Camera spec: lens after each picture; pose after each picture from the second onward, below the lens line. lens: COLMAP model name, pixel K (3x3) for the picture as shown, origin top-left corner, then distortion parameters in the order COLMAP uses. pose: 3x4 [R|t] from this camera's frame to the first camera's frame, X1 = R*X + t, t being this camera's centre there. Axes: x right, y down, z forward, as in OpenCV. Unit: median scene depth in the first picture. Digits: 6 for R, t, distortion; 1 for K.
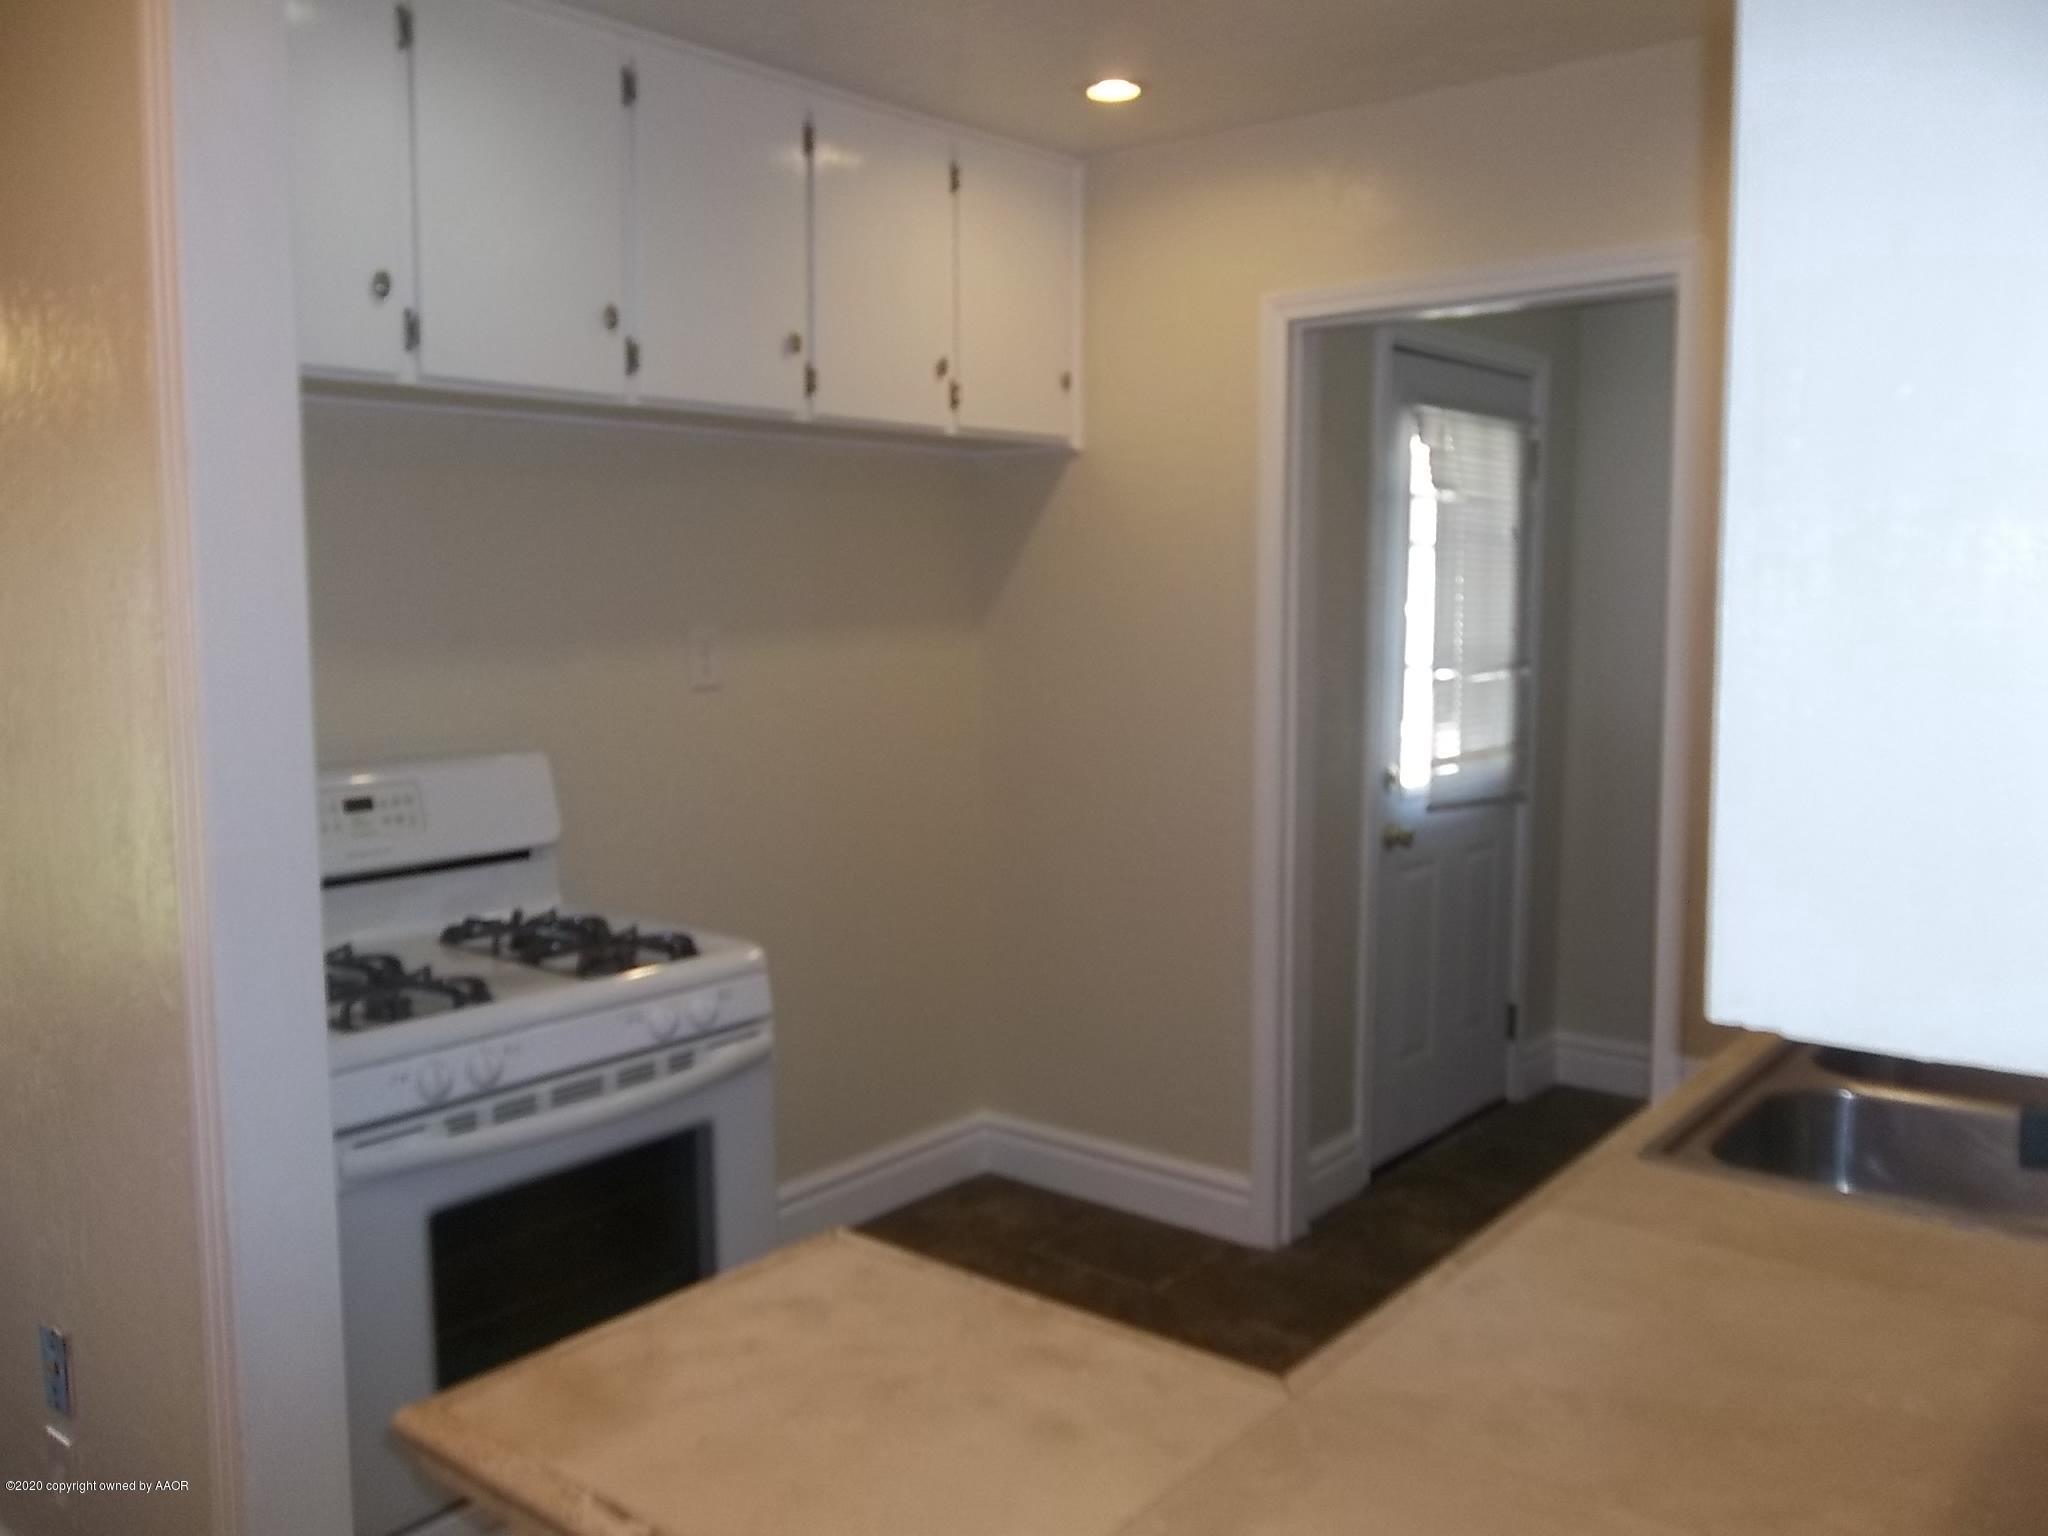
lens RADIAL K [[1664.1, 0, 1024.0], [0, 1664.1, 762.5], [0, 0, 1]] dist [-0.014647, -0.009570]
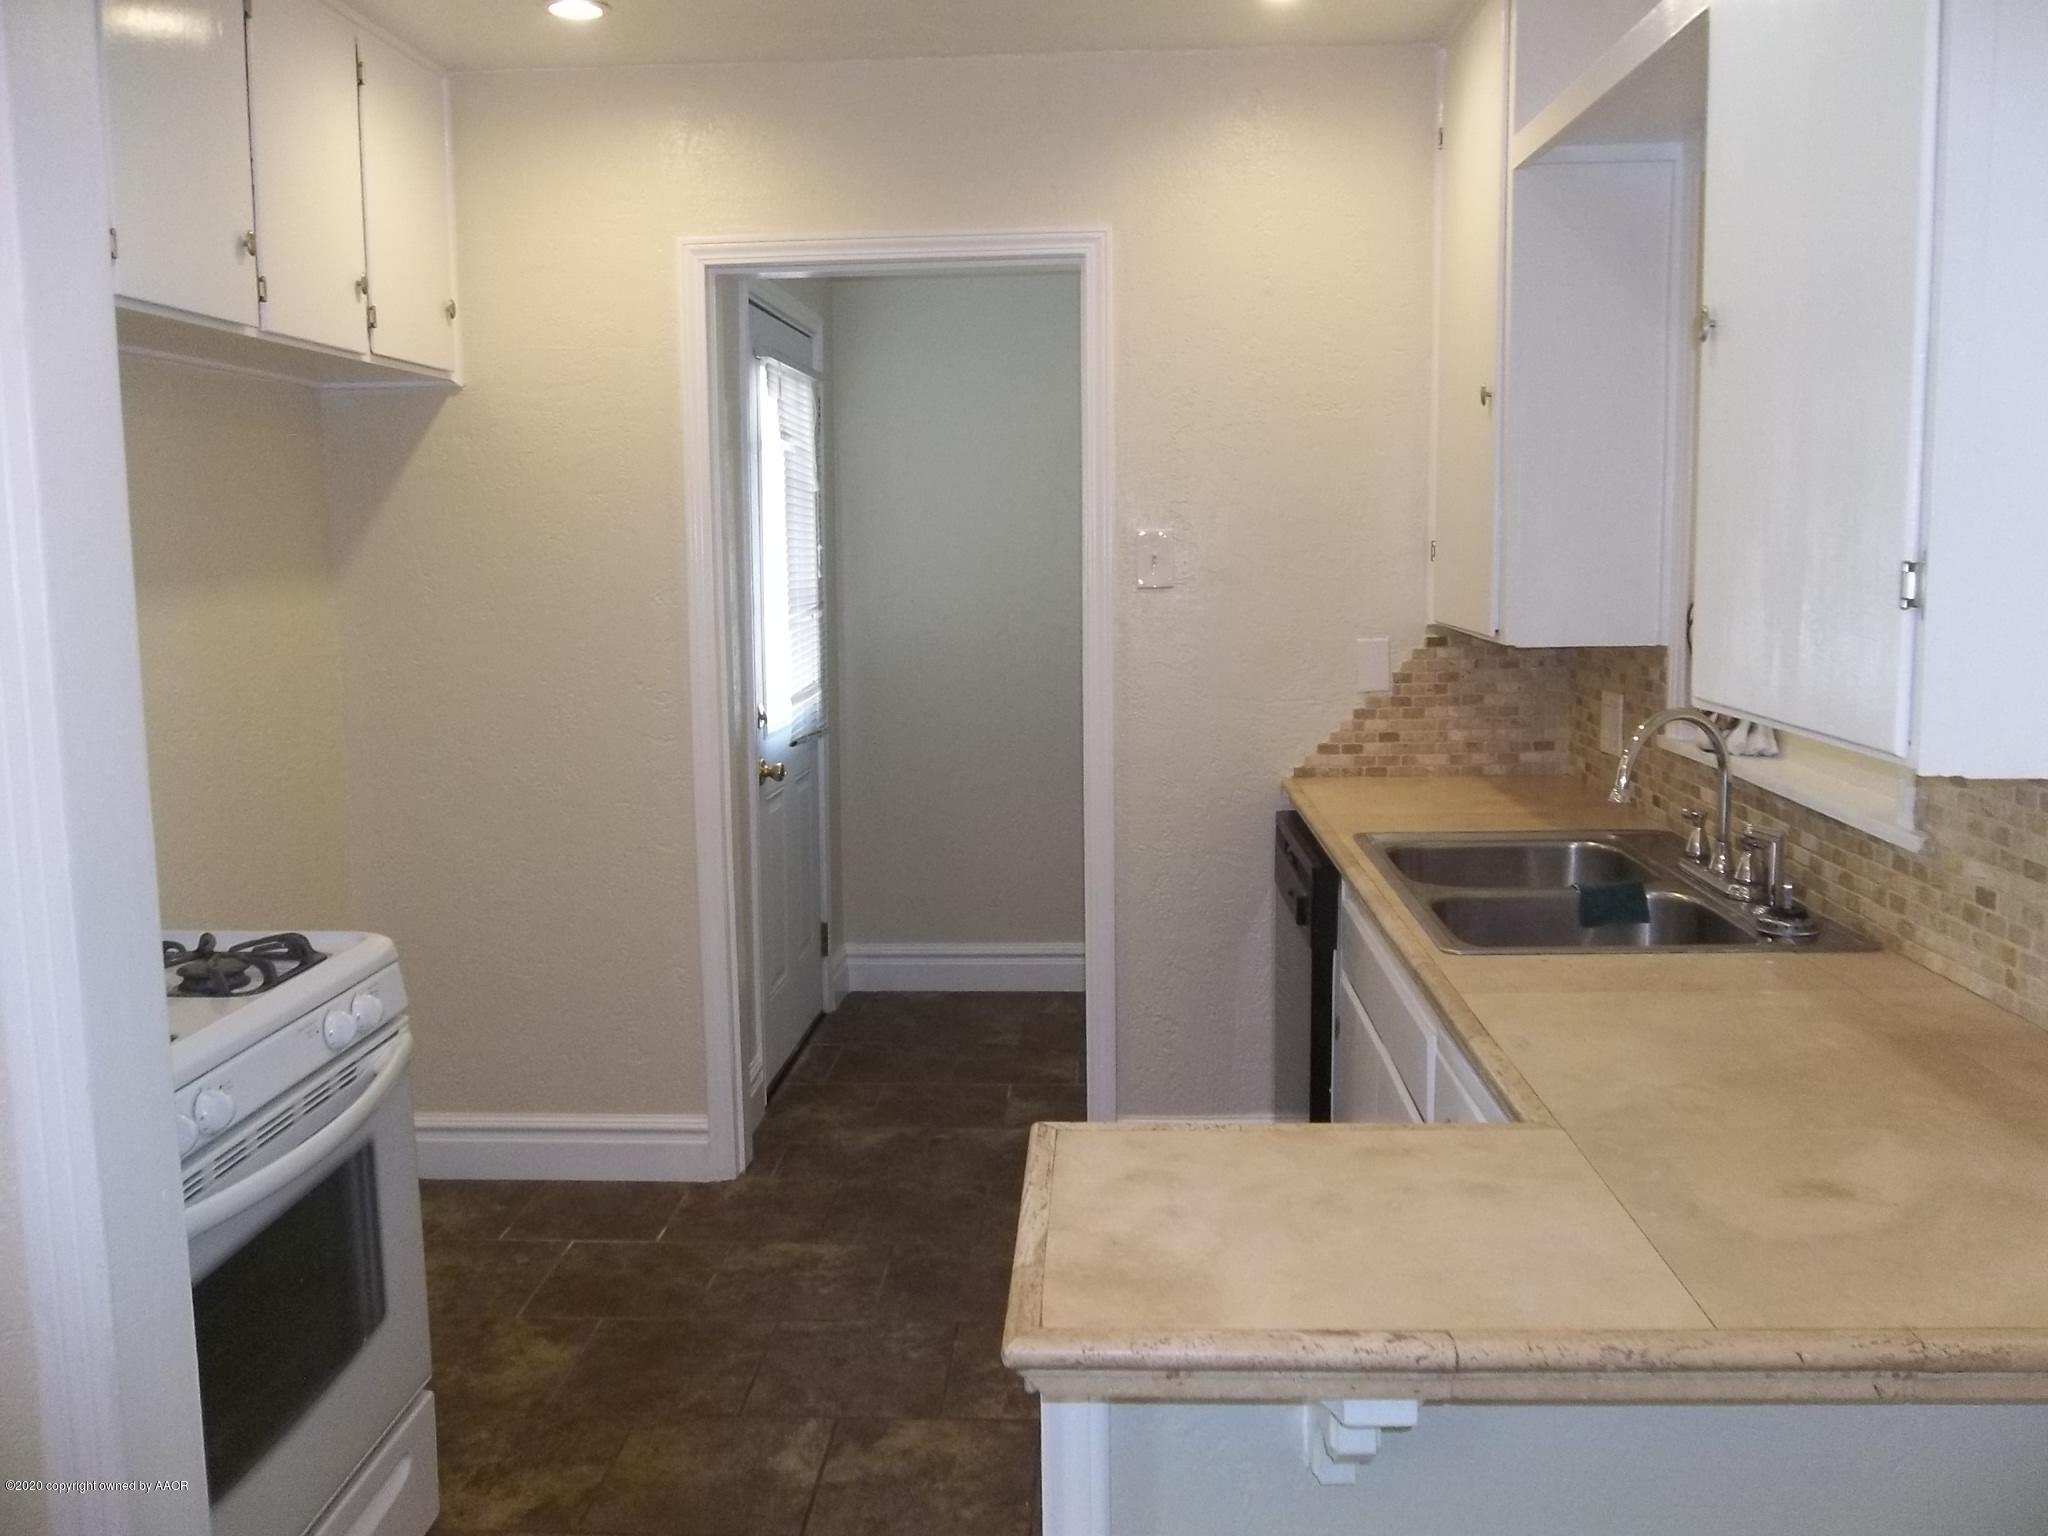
lens RADIAL K [[1664.1, 0, 1025.2], [0, 1664.1, 768.8], [0, 0, 1]] dist [-0.014647, -0.009570]
pose [[0.803190, -0.089193, 0.589008, -0.287006], [0.074594, 0.996004, 0.049105, 0.003583], [-0.591034, 0.004496, 0.806634, 0.067489]]
